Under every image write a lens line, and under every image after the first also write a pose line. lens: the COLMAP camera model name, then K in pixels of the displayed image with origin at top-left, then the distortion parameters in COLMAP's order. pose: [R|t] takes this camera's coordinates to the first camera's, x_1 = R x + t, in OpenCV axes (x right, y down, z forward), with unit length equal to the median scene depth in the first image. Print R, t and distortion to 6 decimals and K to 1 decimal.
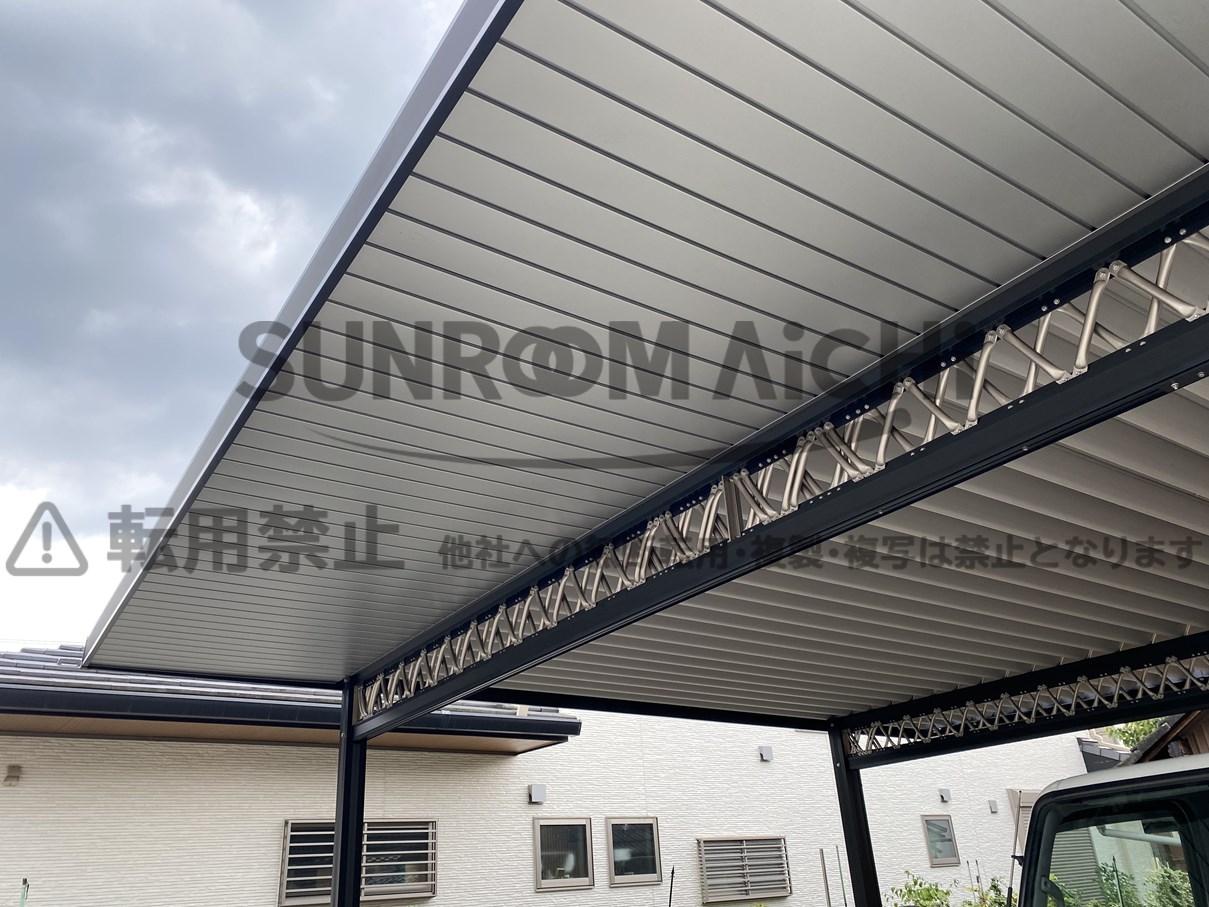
lens RADIAL K [[940.7, 0, 627.1], [0, 940.7, 454.5], [0, 0, 1]] dist [0.011075, 0.001844]
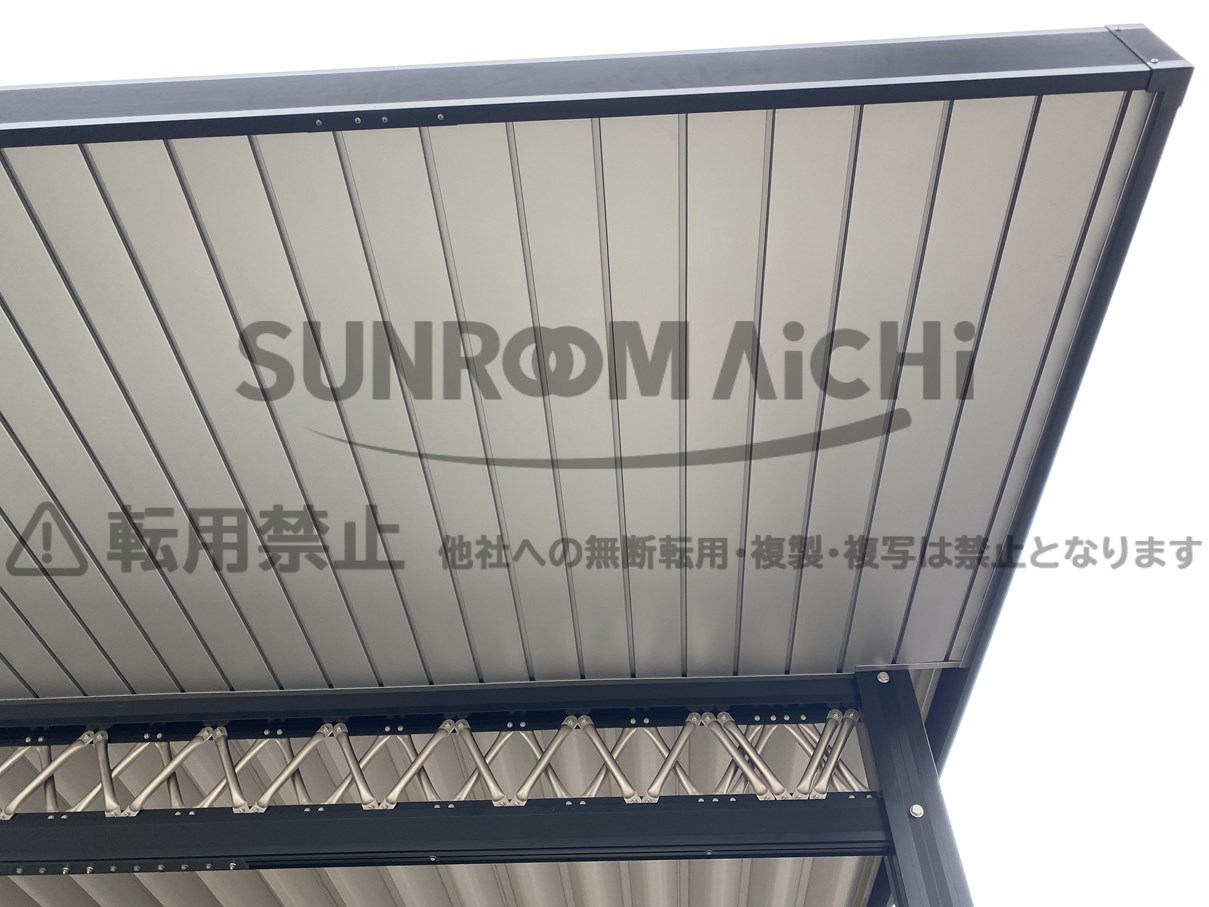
lens RADIAL K [[940.7, 0, 627.1], [0, 940.7, 454.5], [0, 0, 1]] dist [0.011075, 0.001844]
pose [[0.612515, 0.623073, 0.486422, -0.142620], [-0.371434, 0.770067, -0.518684, 0.095831], [-0.697755, 0.137027, 0.703108, 0.189704]]
